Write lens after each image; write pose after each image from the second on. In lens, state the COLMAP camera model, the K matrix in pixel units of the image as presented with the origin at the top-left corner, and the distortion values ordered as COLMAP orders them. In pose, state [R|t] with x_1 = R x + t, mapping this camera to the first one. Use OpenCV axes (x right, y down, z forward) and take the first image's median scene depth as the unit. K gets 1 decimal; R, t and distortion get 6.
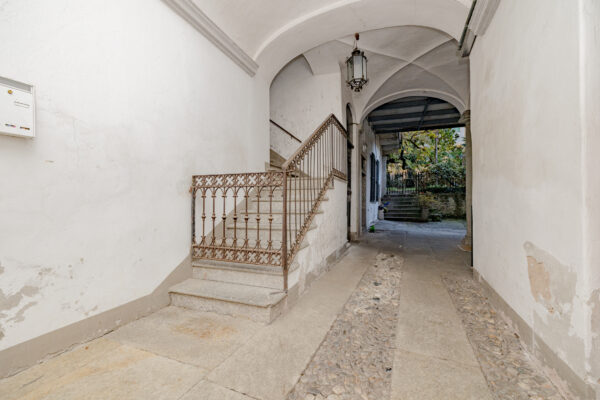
lens RADIAL K [[254.7, 0, 302.5], [0, 254.7, 200.1], [0, 0, 1]] dist [-0.000498, -0.000094]
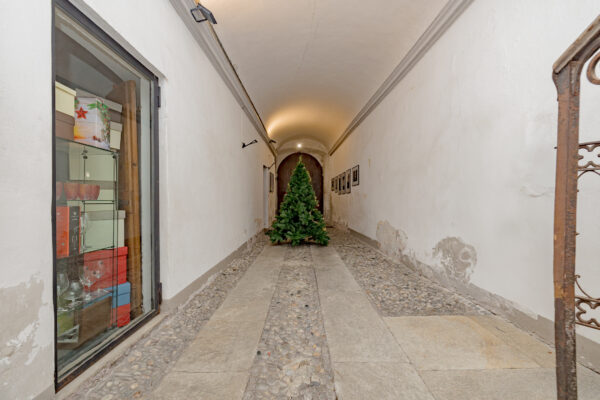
lens RADIAL K [[254.7, 0, 301.0], [0, 254.7, 200.5], [0, 0, 1]] dist [-0.000498, -0.000094]
pose [[-0.921384, 0.007220, -0.388585, 0.433573], [0.006485, 0.999974, 0.003204, -0.003473], [0.388598, 0.000432, -0.921407, 1.698726]]
